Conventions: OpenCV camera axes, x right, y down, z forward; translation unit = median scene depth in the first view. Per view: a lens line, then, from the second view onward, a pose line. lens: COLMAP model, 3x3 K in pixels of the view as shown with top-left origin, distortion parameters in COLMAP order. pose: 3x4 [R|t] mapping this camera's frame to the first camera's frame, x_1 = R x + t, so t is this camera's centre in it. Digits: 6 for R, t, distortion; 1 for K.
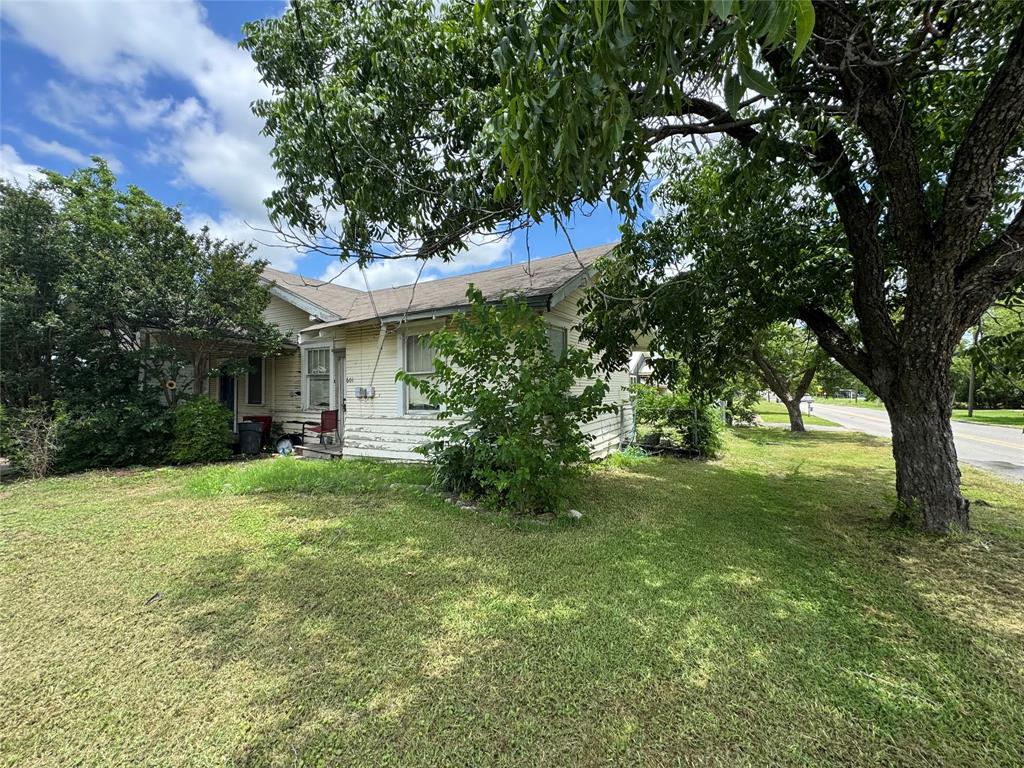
lens RADIAL K [[397.2, 0, 512.0], [0, 397.2, 384.0], [0, 0, 1]] dist [-0.029253, 0.000289]
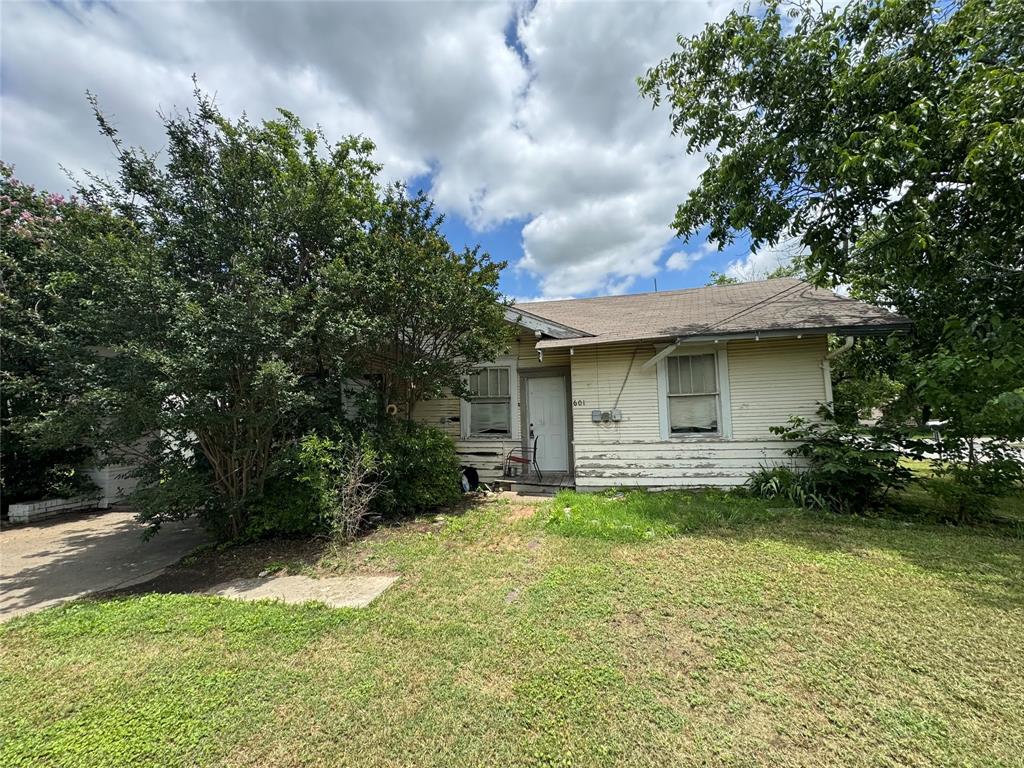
lens RADIAL K [[397.2, 0, 512.0], [0, 397.2, 384.0], [0, 0, 1]] dist [-0.029253, 0.000289]
pose [[0.955001, 0.012903, 0.296321, -0.869450], [0.005489, 0.998113, -0.061150, 0.001758], [-0.296551, 0.060025, 0.953129, 0.179199]]
